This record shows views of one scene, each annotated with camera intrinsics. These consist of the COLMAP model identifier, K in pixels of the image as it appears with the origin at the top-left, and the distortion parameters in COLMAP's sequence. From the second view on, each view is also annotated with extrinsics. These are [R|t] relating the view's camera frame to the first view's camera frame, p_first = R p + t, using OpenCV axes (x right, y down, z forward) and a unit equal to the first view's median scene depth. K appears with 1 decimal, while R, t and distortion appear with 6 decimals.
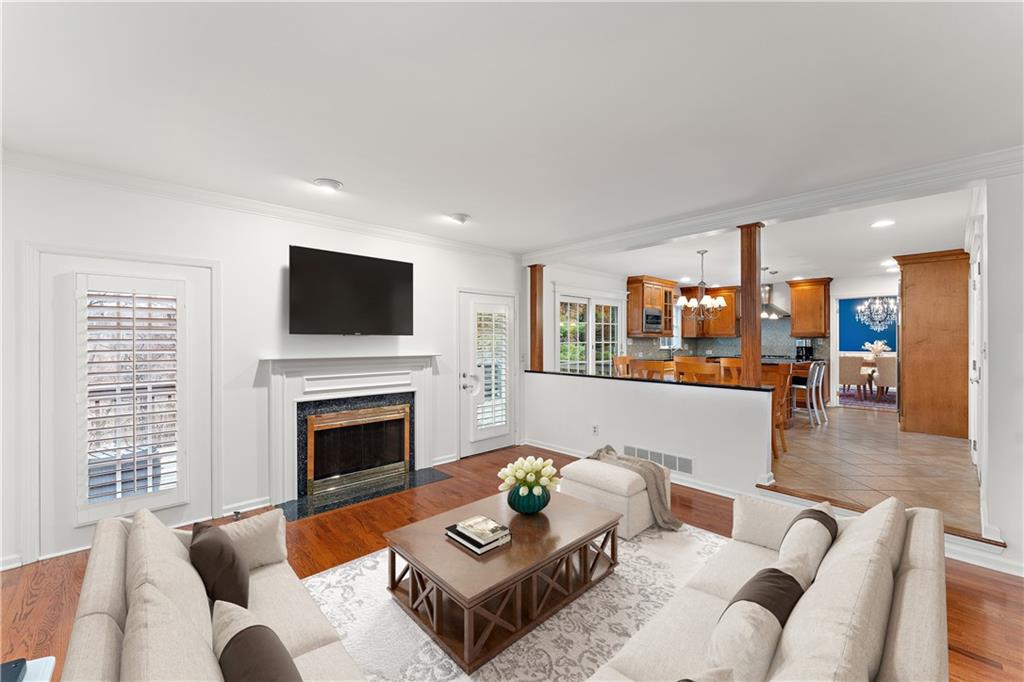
lens RADIAL K [[407.5, 0, 511.6], [0, 407.5, 345.7], [0, 0, 1]] dist [0.002020, 0.000119]
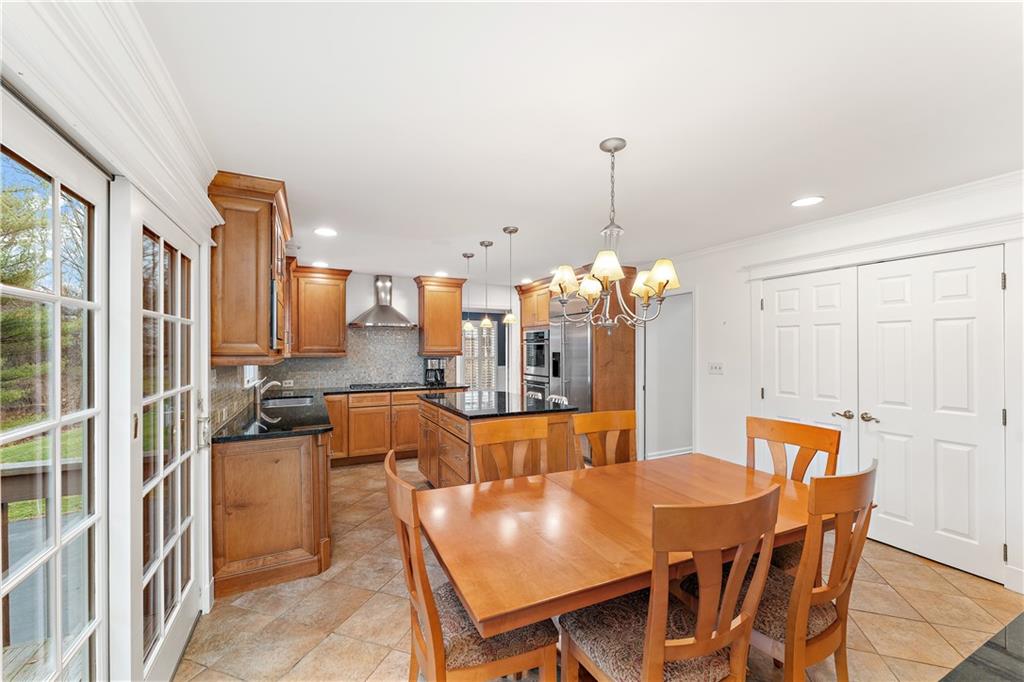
lens RADIAL K [[407.5, 0, 511.6], [0, 407.5, 345.7], [0, 0, 1]] dist [0.002020, 0.000119]
pose [[0.295349, 0.010668, 0.955330, 0.059350], [0.006722, 0.999890, -0.013243, -0.029717], [-0.955366, 0.010333, 0.295245, 0.708751]]
